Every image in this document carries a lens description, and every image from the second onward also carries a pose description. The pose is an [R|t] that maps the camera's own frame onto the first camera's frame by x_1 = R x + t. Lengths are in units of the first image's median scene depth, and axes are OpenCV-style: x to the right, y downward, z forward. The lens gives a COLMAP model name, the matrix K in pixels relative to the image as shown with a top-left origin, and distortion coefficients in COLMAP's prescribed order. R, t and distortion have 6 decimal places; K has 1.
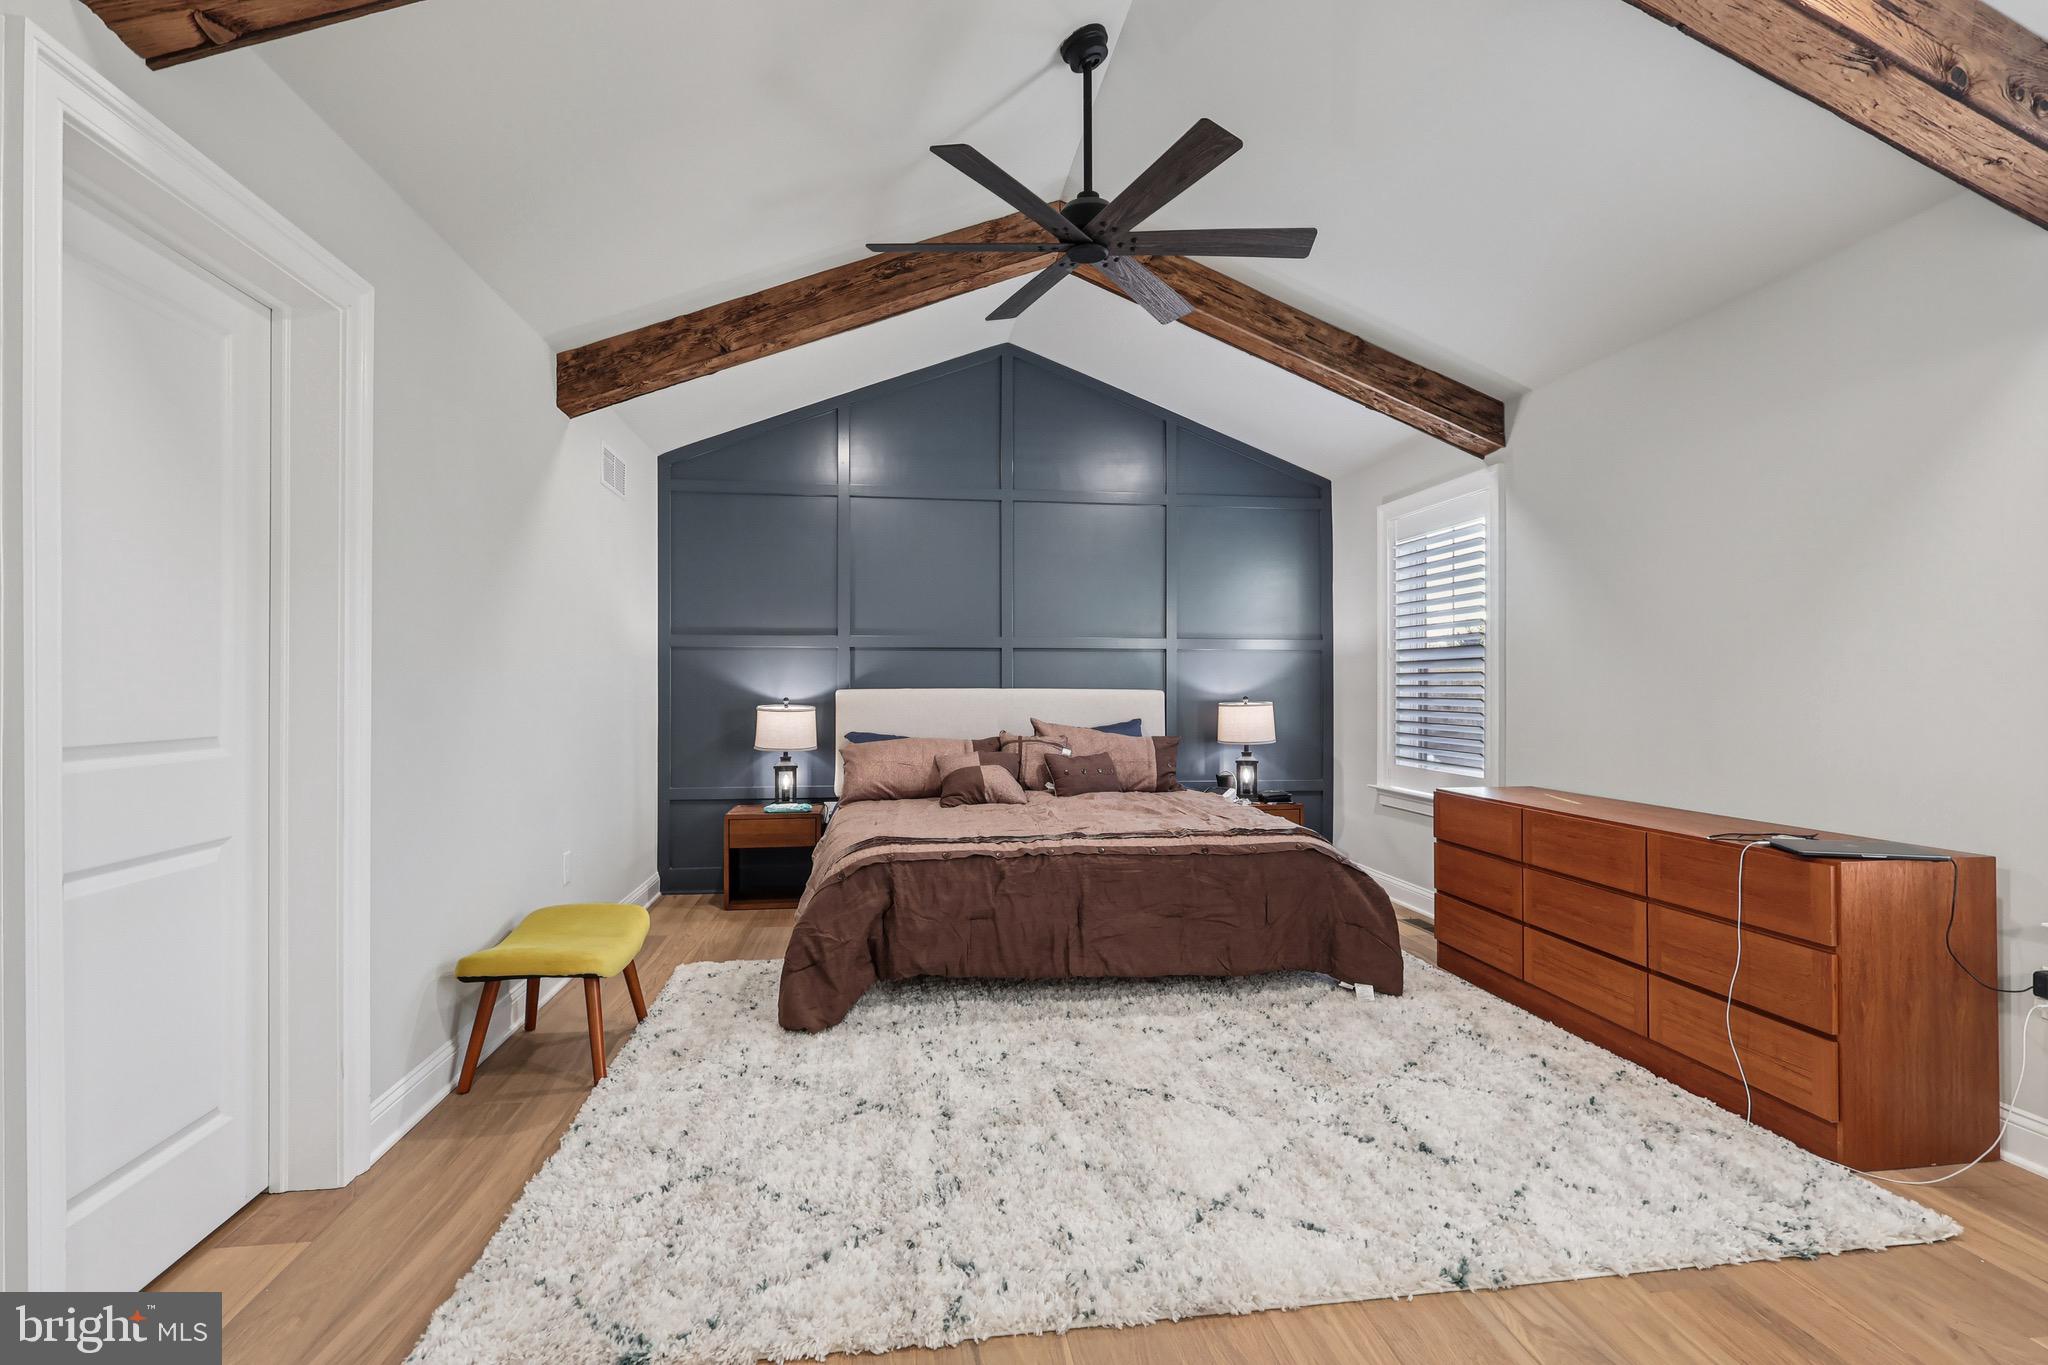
lens RADIAL K [[954.0, 0, 1024.0], [0, 954.0, 682.5], [0, 0, 1]] dist [-0.001589, 0.001238]
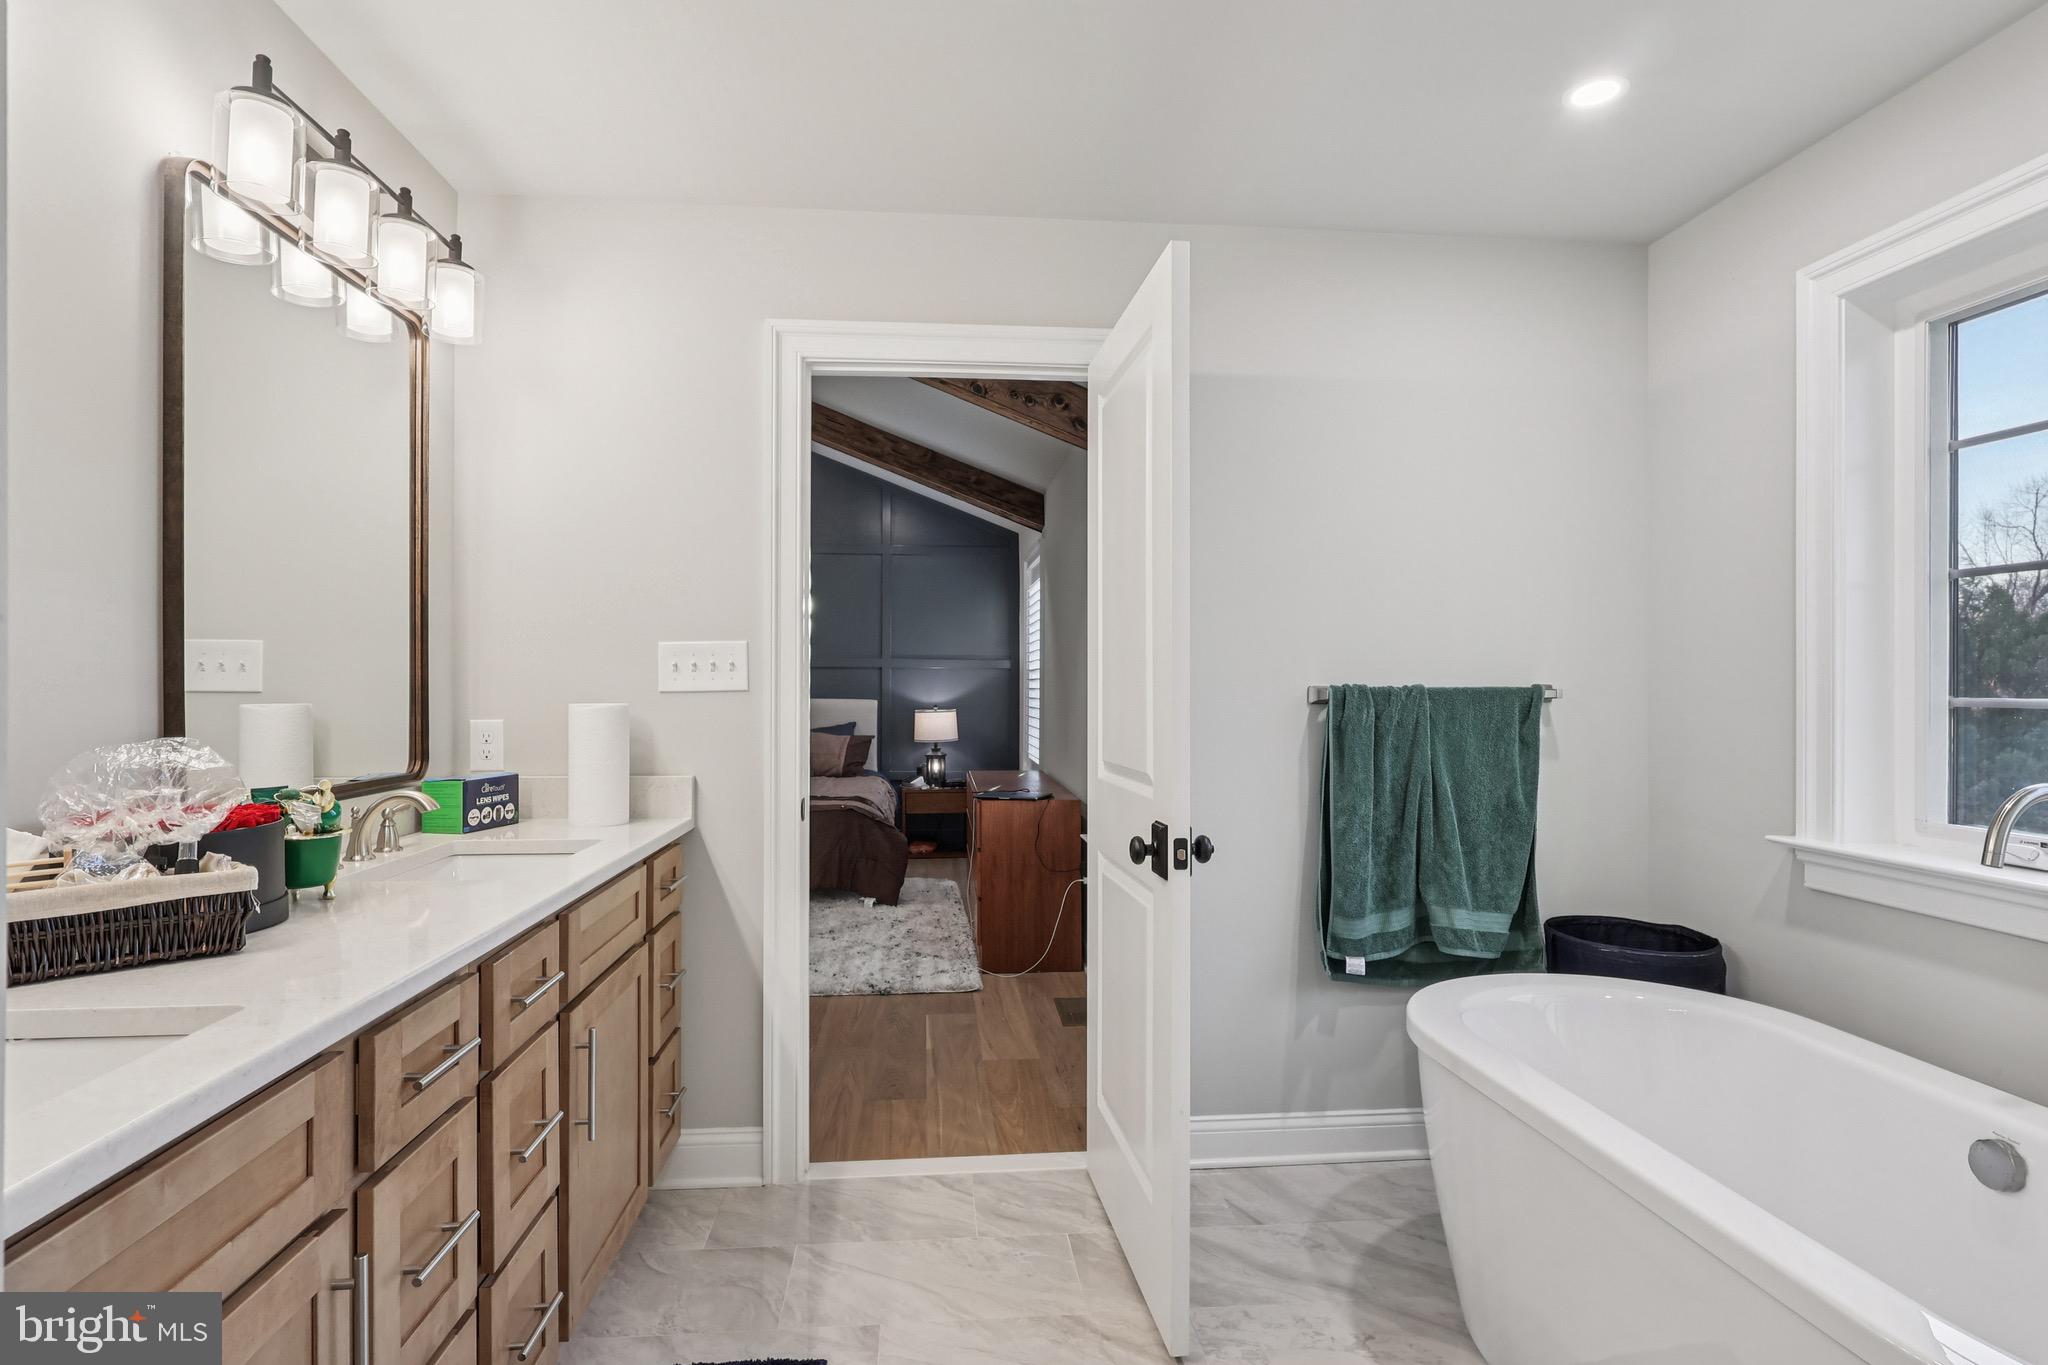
lens RADIAL K [[1047.9, 0, 1024.0], [0, 1047.9, 682.5], [0, 0, 1]] dist [0.000761, -0.000086]
pose [[0.998854, 0.002647, -0.047781, 0.562584], [-0.002681, 0.999996, -0.000654, -0.019645], [0.047779, 0.000781, 0.998858, -0.535010]]
